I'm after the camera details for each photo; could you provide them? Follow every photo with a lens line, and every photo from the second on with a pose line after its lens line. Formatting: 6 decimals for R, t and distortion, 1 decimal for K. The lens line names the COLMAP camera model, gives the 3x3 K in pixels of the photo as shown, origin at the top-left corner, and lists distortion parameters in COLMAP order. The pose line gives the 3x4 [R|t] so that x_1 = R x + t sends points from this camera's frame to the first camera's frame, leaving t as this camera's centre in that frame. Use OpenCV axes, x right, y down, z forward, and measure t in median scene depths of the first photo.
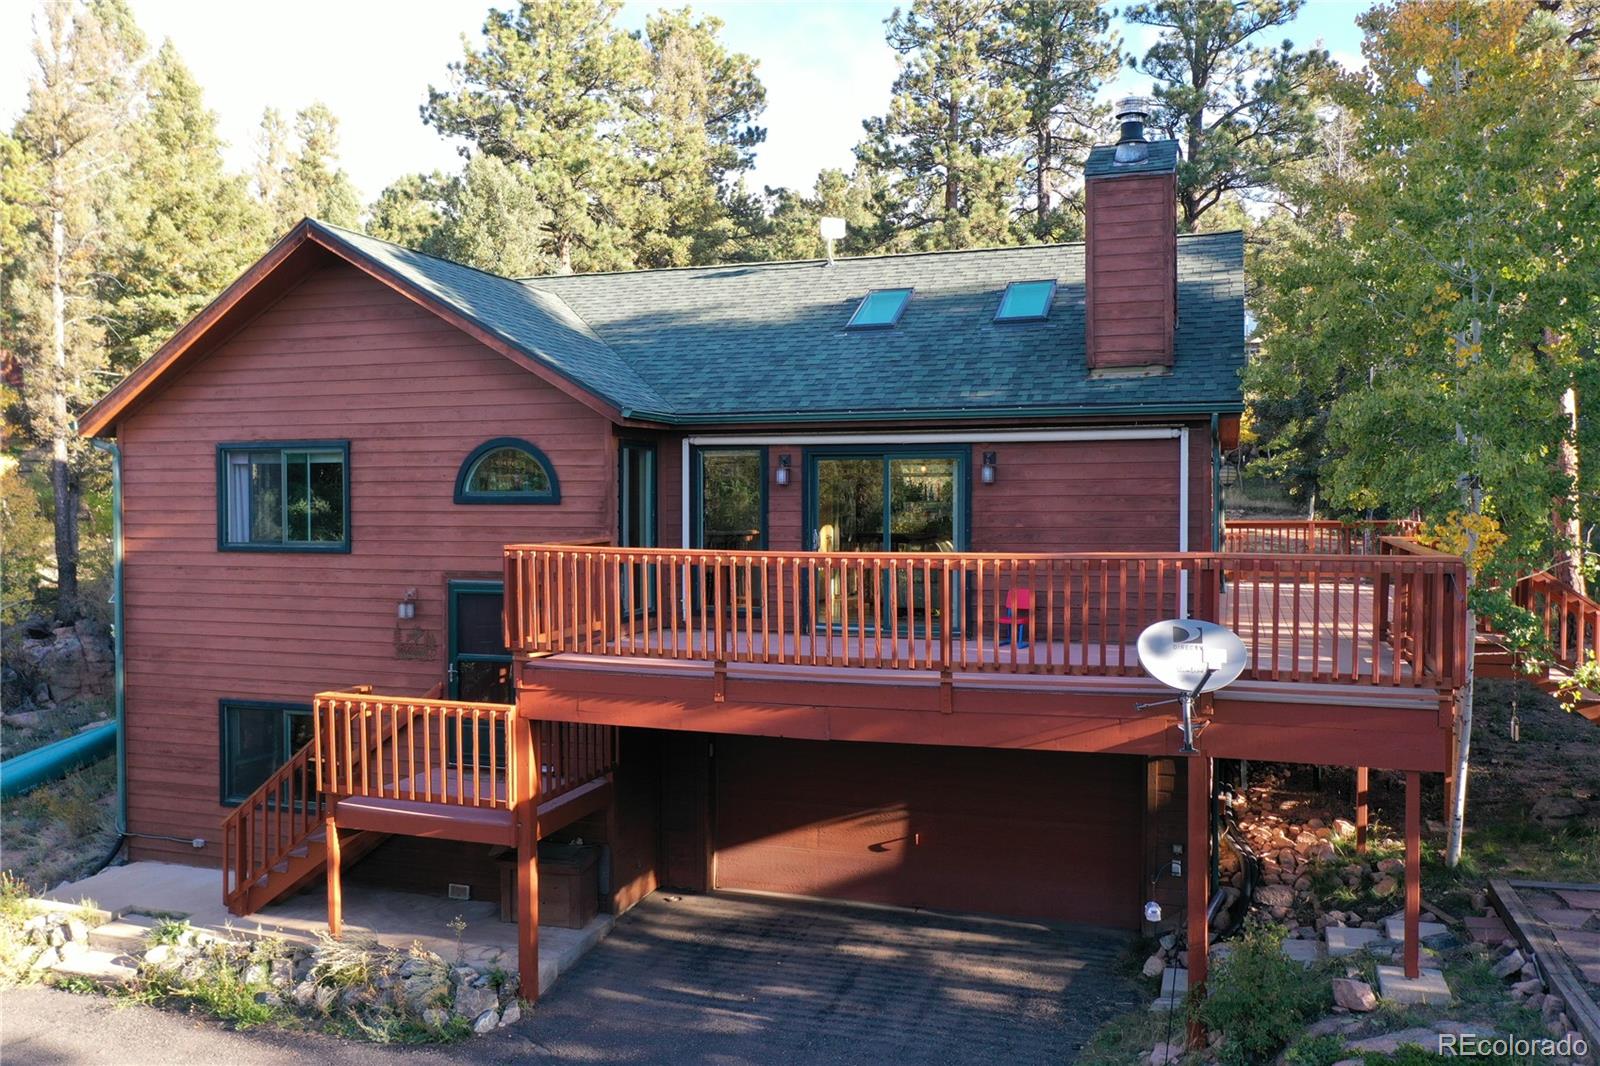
lens RADIAL K [[1264.4, 0, 801.6], [0, 1264.4, 536.3], [0, 0, 1]] dist [0.013531, 0.002506]
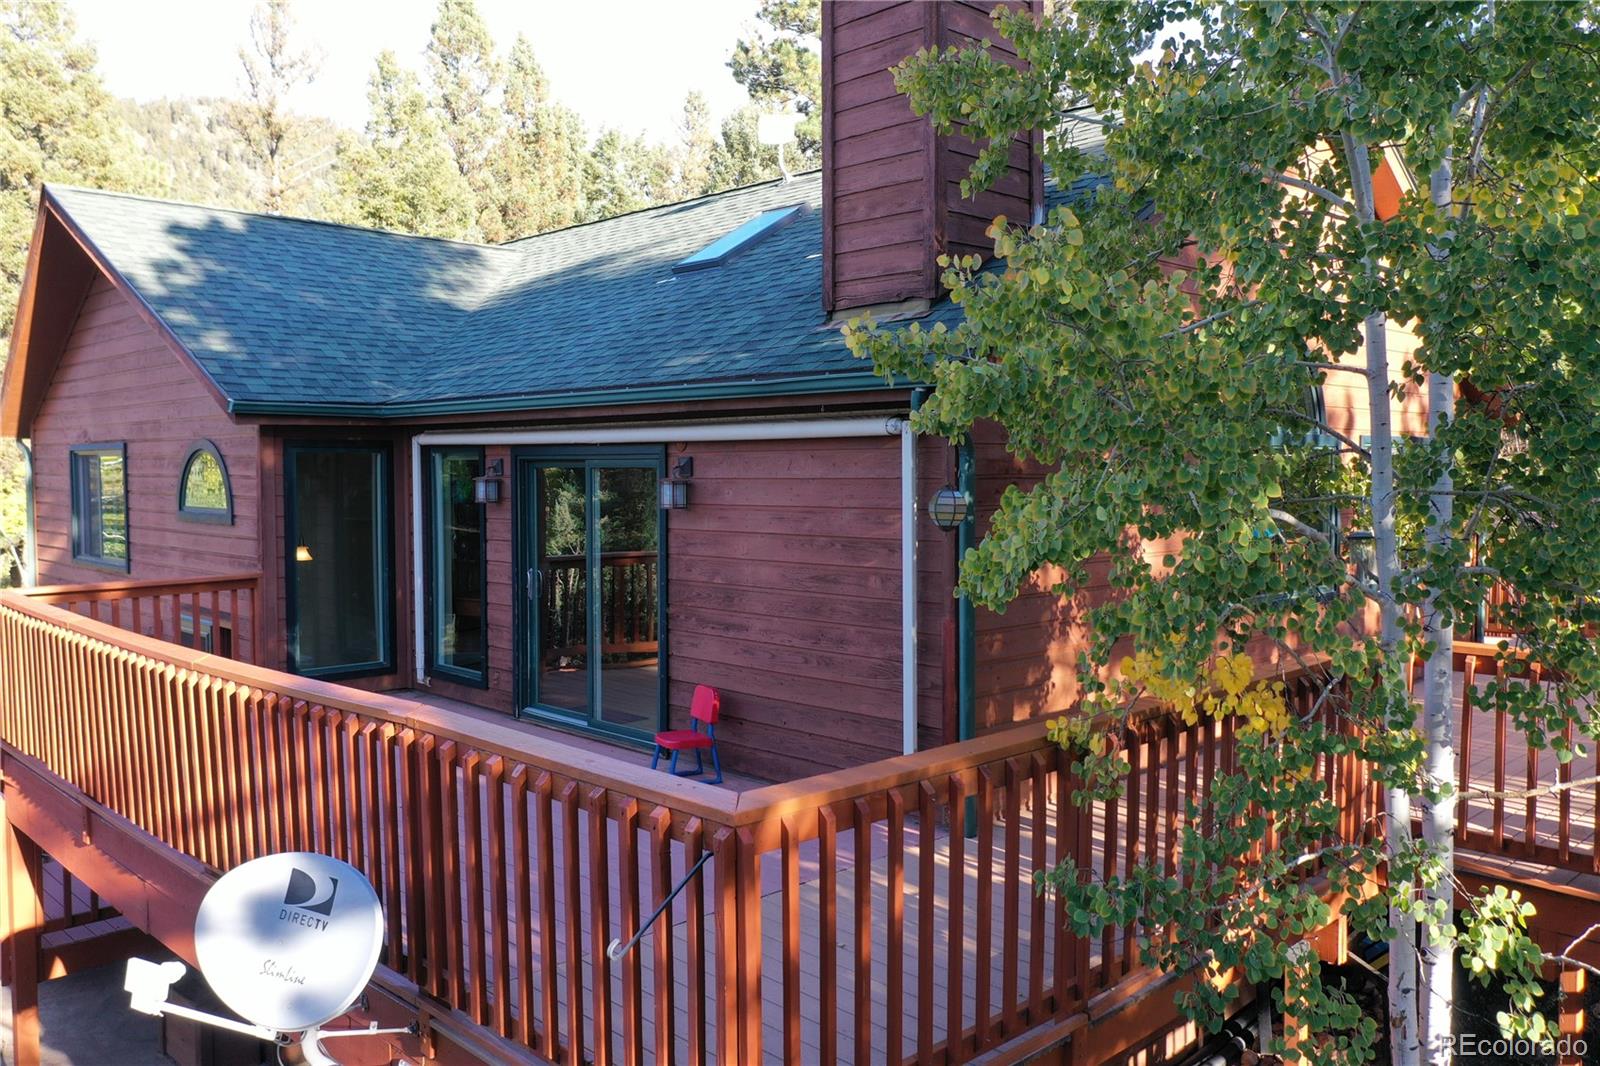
lens RADIAL K [[1264.4, 0, 797.9], [0, 1264.4, 530.9], [0, 0, 1]] dist [0.013531, 0.002506]
pose [[0.891016, 0.021734, -0.453452, 0.474176], [-0.011257, 0.999604, 0.025791, -0.048001], [0.453832, -0.017876, 0.890908, 0.484406]]
